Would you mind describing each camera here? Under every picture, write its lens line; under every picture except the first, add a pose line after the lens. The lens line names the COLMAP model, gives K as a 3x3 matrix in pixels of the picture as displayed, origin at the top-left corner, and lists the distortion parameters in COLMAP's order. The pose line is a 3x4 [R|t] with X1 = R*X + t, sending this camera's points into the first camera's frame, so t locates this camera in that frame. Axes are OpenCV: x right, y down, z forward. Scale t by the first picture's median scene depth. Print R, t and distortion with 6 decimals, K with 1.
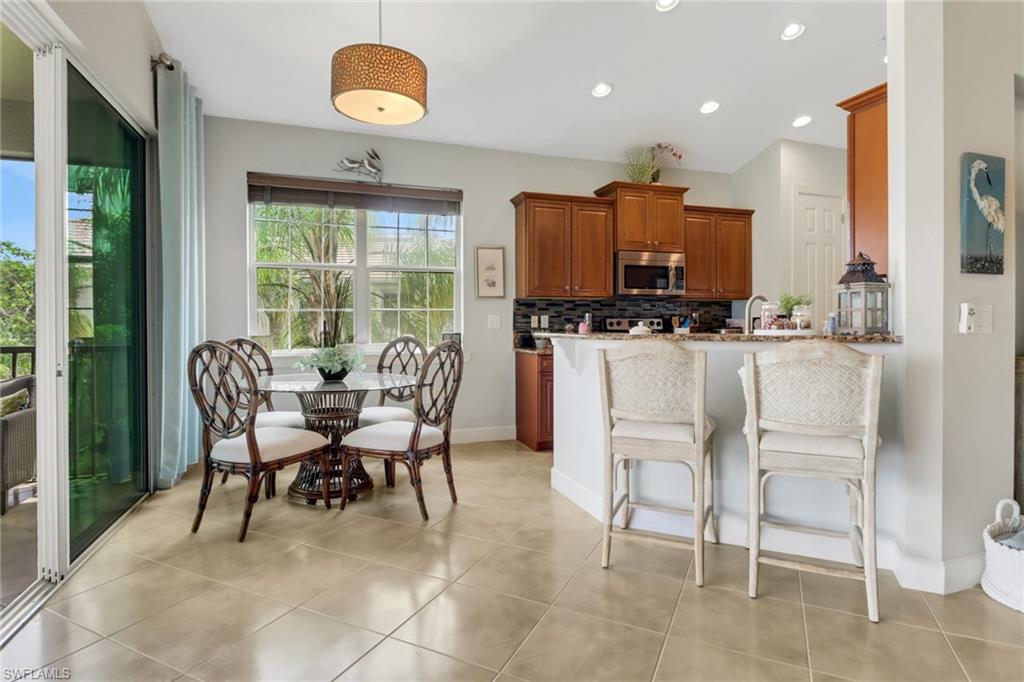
lens RADIAL K [[539.2, 0, 511.6], [0, 539.2, 335.0], [0, 0, 1]] dist [0.001124, 0.000096]
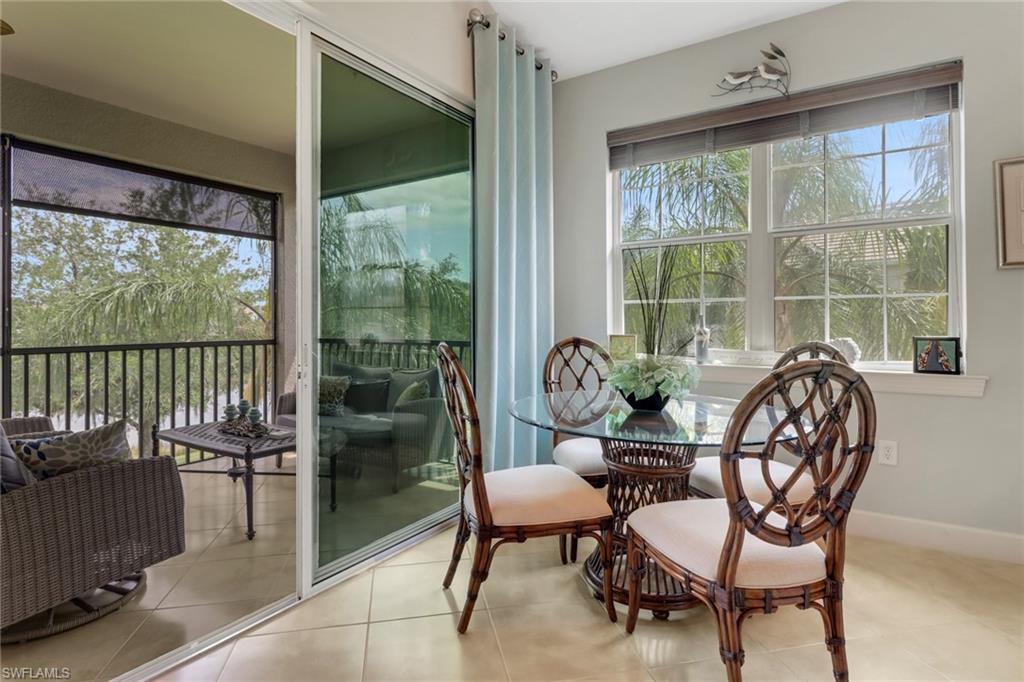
lens RADIAL K [[535.6, 0, 503.6], [0, 535.6, 320.0], [0, 0, 1]] dist [-0.002657, -0.001842]
pose [[0.608203, 0.000388, -0.793782, 0.065951], [-0.015005, 0.999827, -0.011009, -0.011872], [0.793640, 0.018607, 0.608103, 0.498107]]
